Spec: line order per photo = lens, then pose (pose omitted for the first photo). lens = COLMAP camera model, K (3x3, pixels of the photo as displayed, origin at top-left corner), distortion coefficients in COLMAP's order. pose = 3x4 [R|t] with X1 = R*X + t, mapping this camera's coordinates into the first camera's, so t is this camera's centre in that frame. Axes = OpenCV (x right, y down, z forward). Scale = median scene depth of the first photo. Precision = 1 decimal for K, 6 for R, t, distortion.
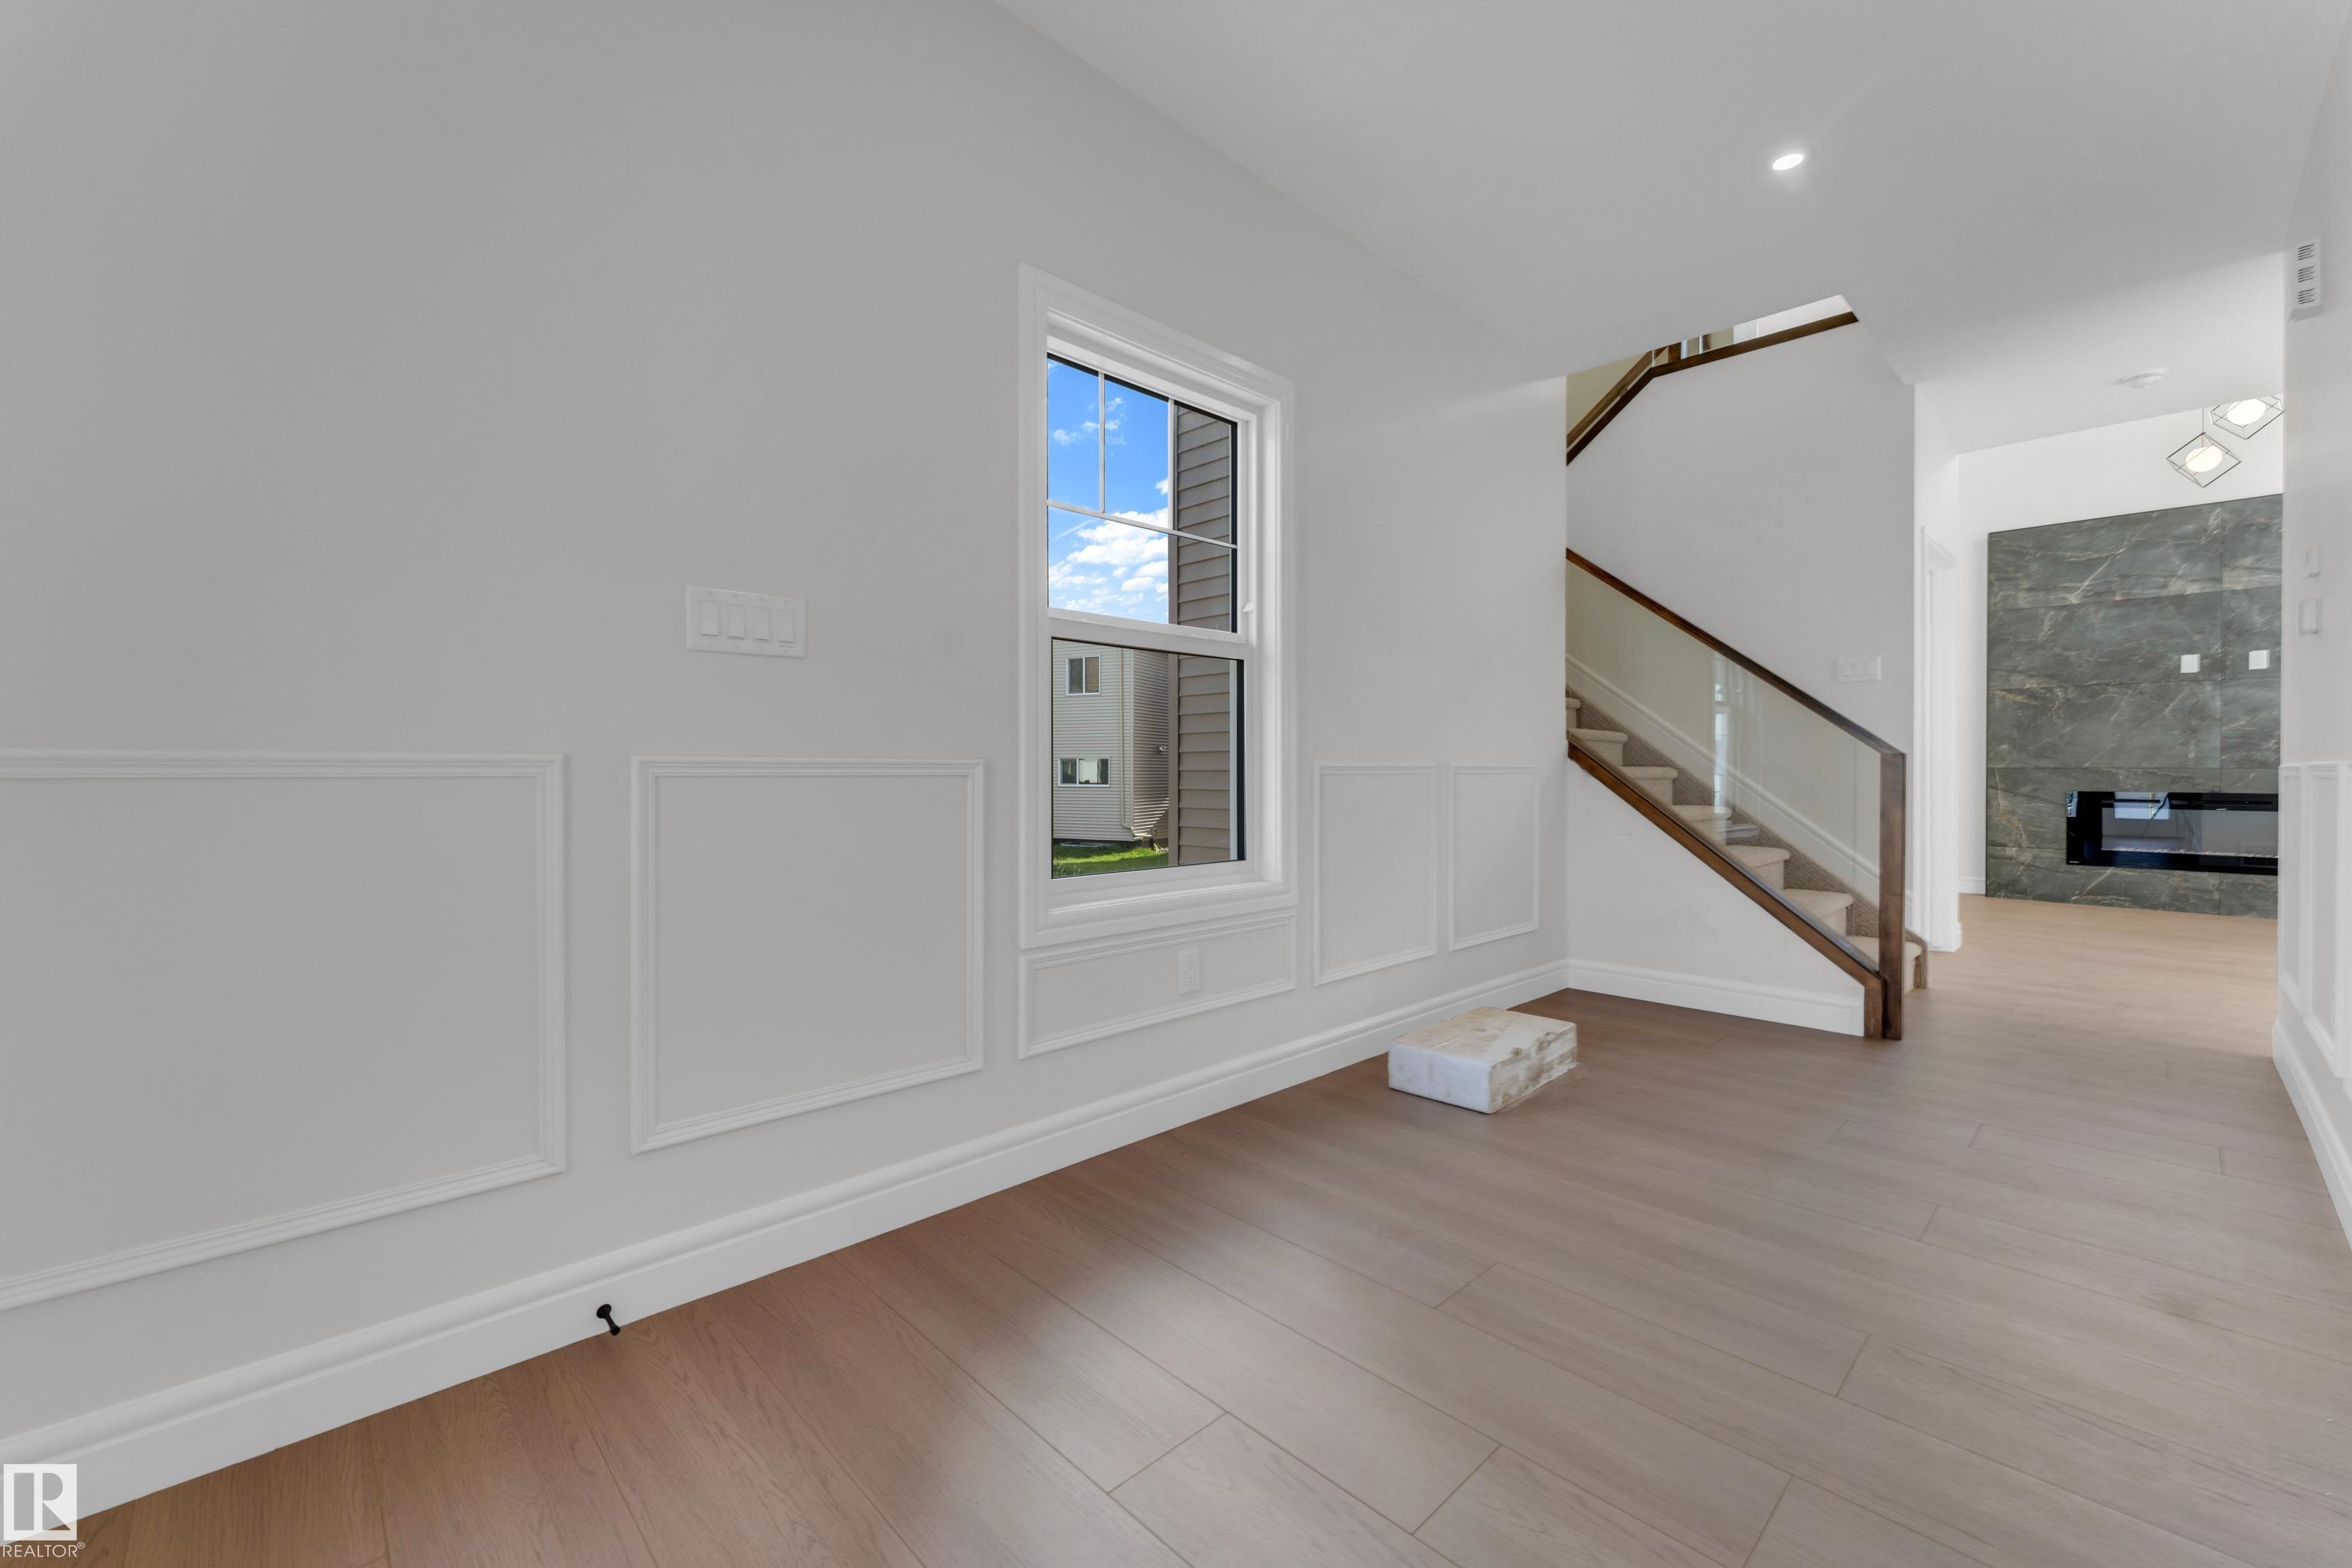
lens RADIAL K [[949.8, 0, 1175.1], [0, 949.8, 771.0], [0, 0, 1]] dist [-0.001140, -0.000063]
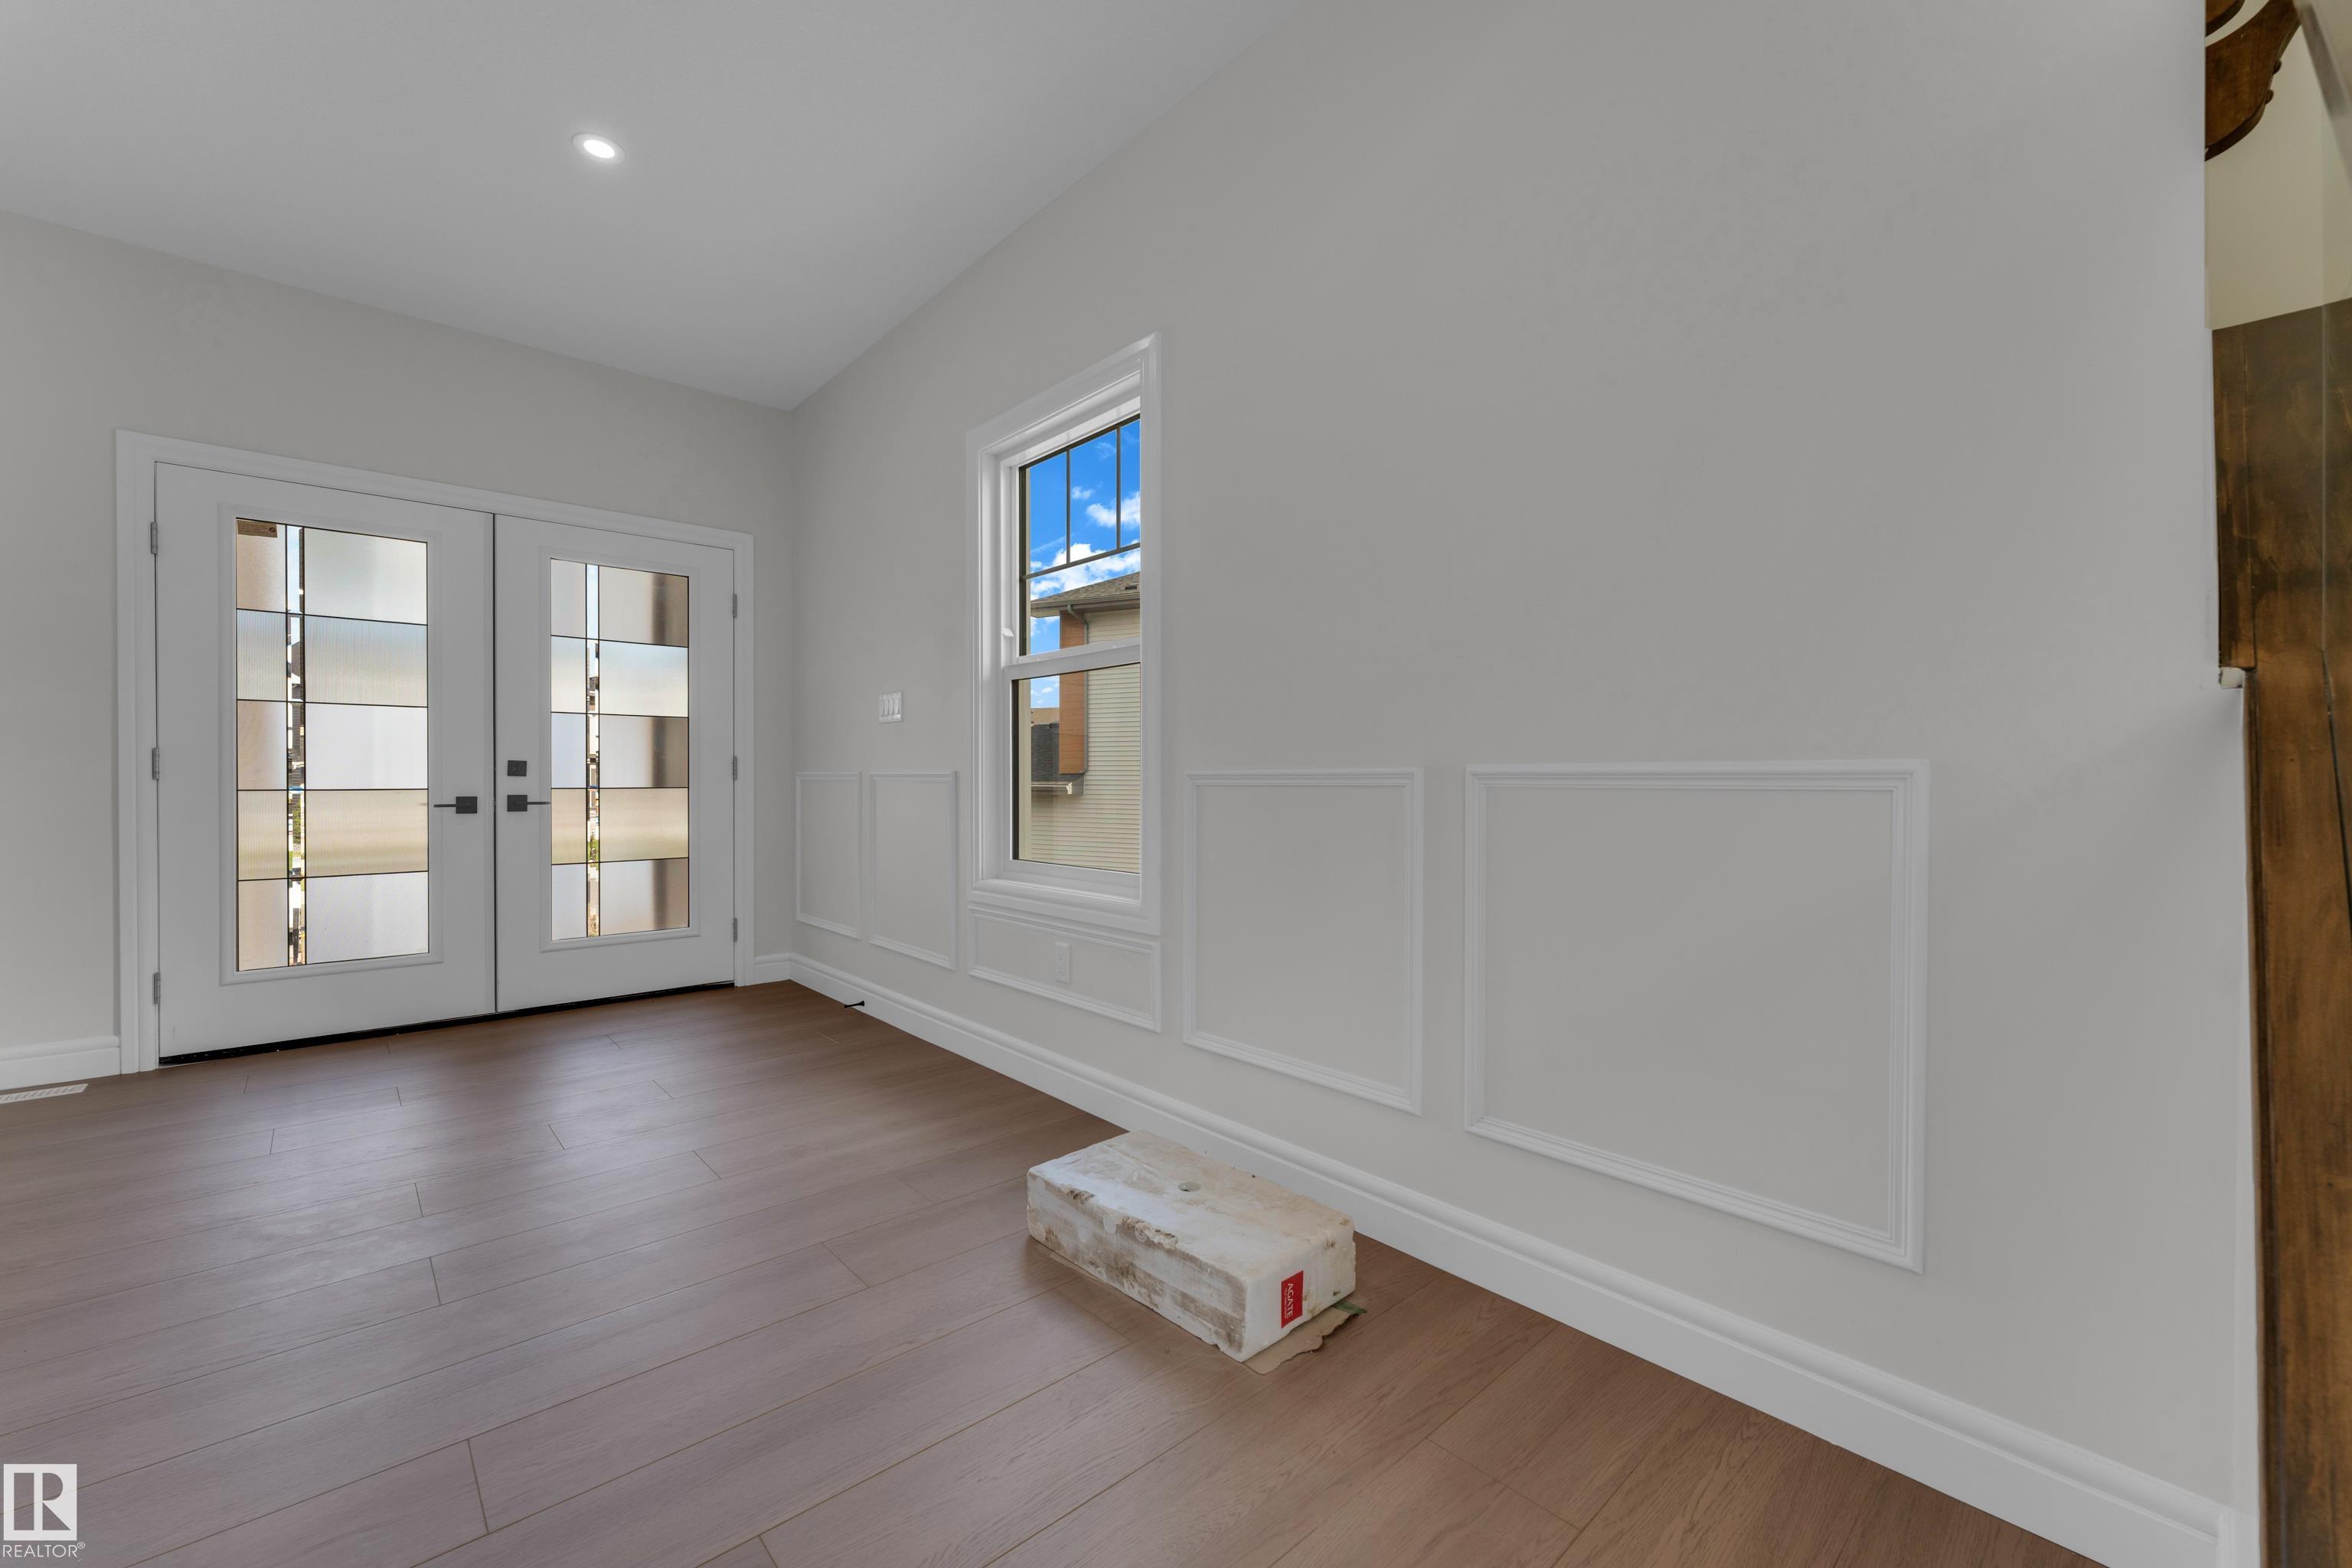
lens RADIAL K [[949.8, 0, 1178.0], [0, 949.8, 781.0], [0, 0, 1]] dist [-0.001140, -0.000063]
pose [[-0.037561, 0.000719, -0.999294, 1.464425], [-0.004516, 0.999989, 0.000889, -0.002053], [0.999284, 0.004546, -0.037558, 1.545920]]
